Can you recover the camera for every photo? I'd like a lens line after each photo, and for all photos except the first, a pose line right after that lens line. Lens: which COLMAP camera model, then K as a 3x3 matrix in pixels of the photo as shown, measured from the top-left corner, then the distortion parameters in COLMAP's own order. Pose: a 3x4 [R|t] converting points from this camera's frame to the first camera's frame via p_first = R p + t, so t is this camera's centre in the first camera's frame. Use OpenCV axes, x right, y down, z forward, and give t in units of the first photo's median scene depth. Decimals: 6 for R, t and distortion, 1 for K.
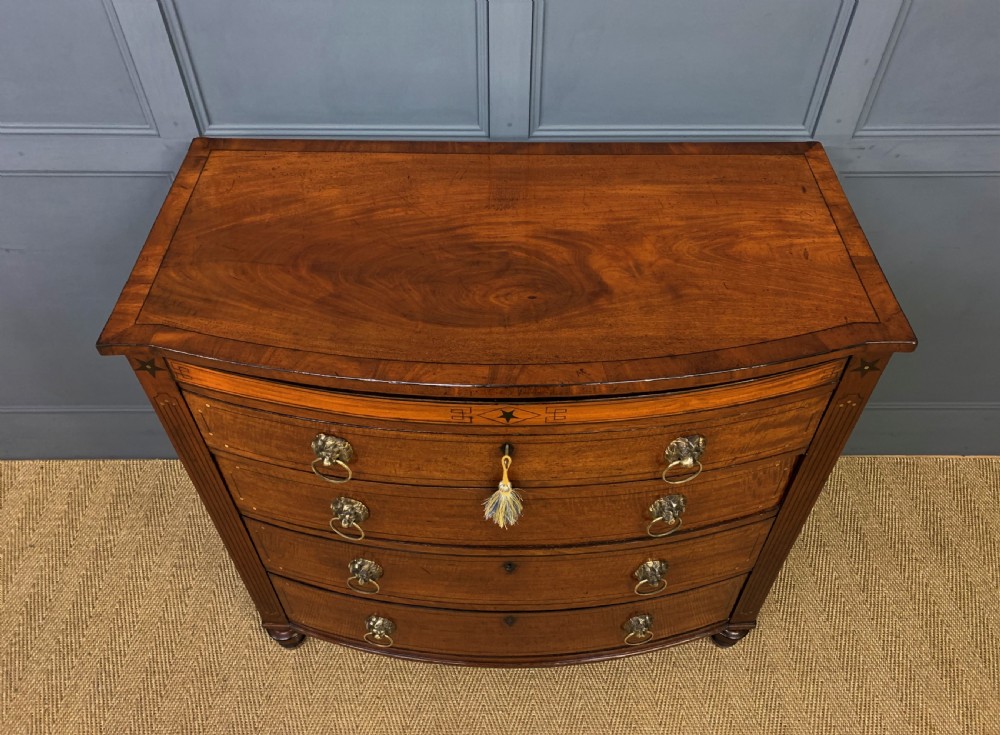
lens RADIAL K [[792.1, 0, 507.7], [0, 792.1, 354.6], [0, 0, 1]] dist [0.048760, -0.048821]
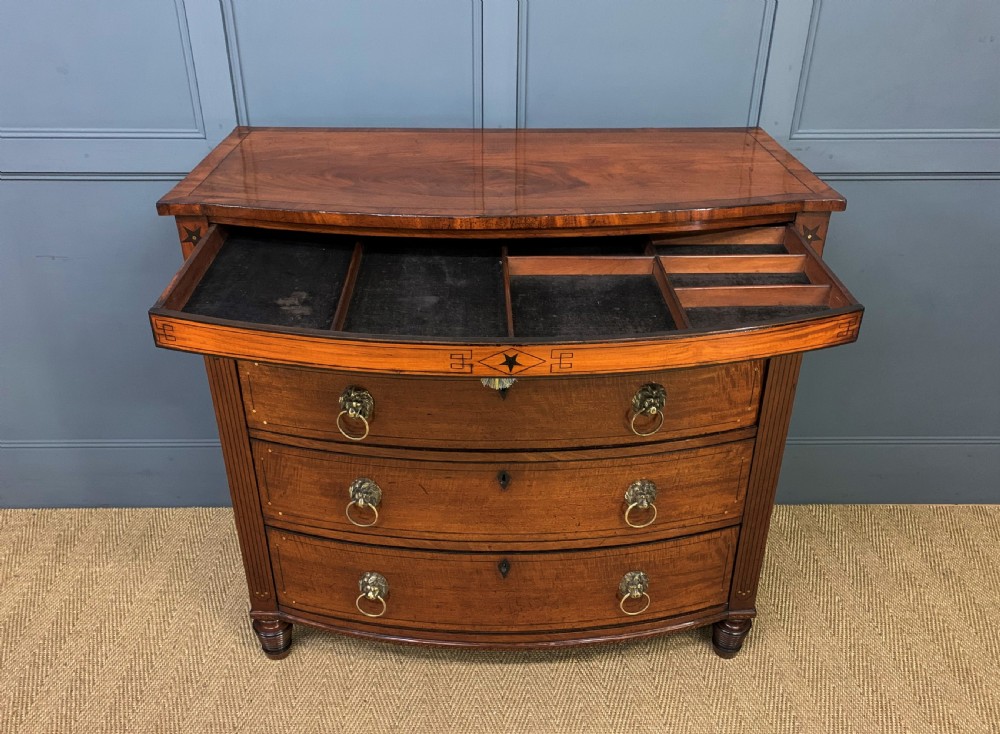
lens RADIAL K [[833.1, 0, 490.1], [0, 833.1, 369.7], [0, 0, 1]] dist [0.066085, -0.079171]
pose [[0.999975, -0.006360, -0.003222, -0.012070], [0.005065, 0.951796, -0.306690, 0.504847], [0.005017, 0.306666, 0.951804, -0.096292]]
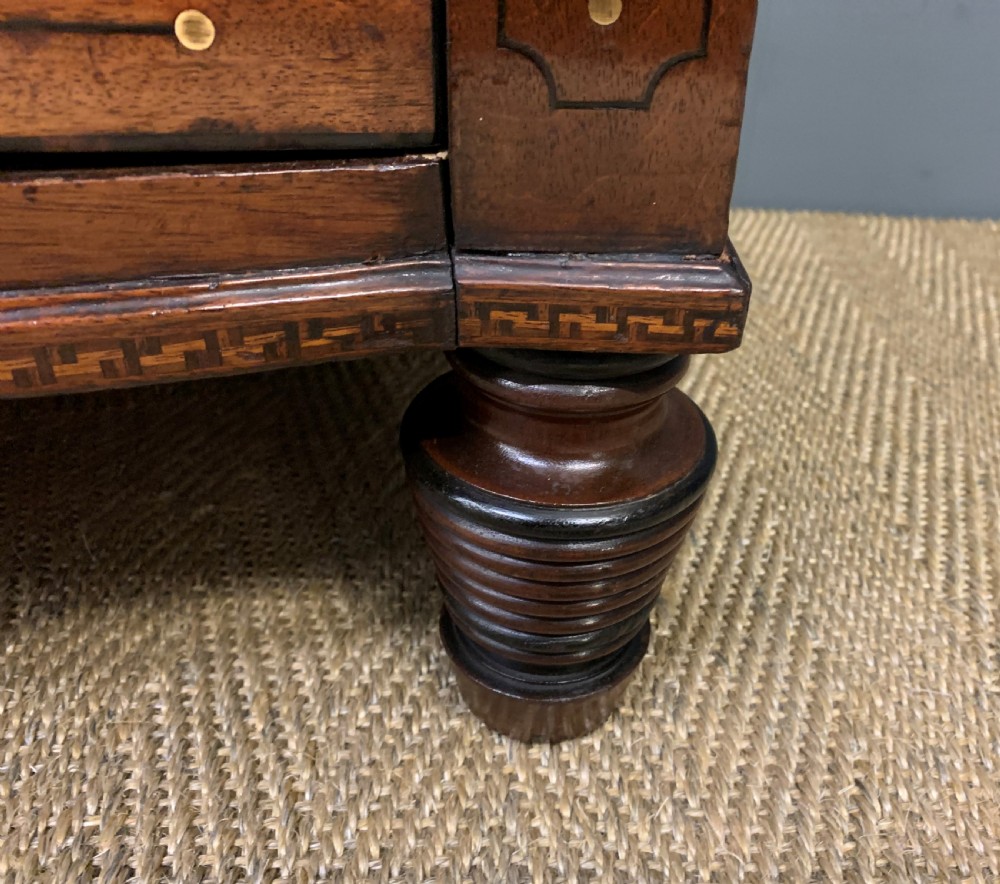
lens RADIAL K [[982.3, 0, 511.6], [0, 982.3, 461.1], [0, 0, 1]] dist [-0.008669, 0.043441]
pose [[0.999944, 0.010572, -0.000246, 0.387635], [-0.010238, 0.962028, -0.272758, 0.536483], [-0.002647, 0.272745, 0.962083, 1.217758]]
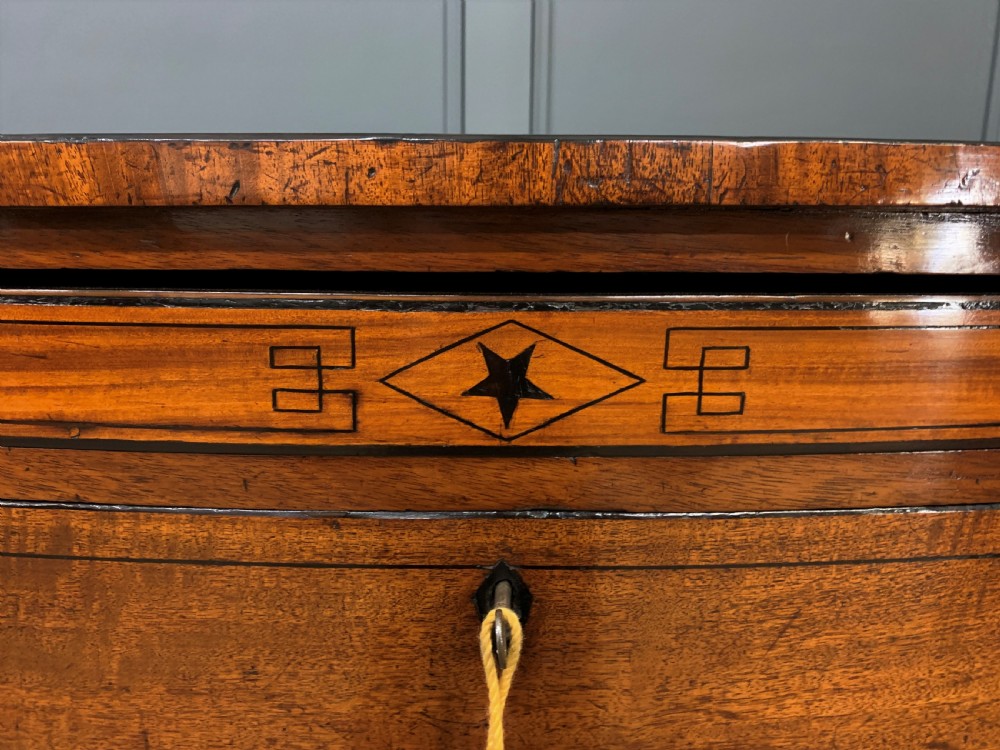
lens RADIAL K [[771.7, 0, 503.5], [0, 771.7, 371.9], [0, 0, 1]] dist [0.019550, -0.006704]
pose [[0.999761, 0.001121, 0.021855, -0.005046], [0.011619, 0.819108, -0.573521, 0.174480], [-0.018544, 0.573638, 0.818899, 0.671257]]
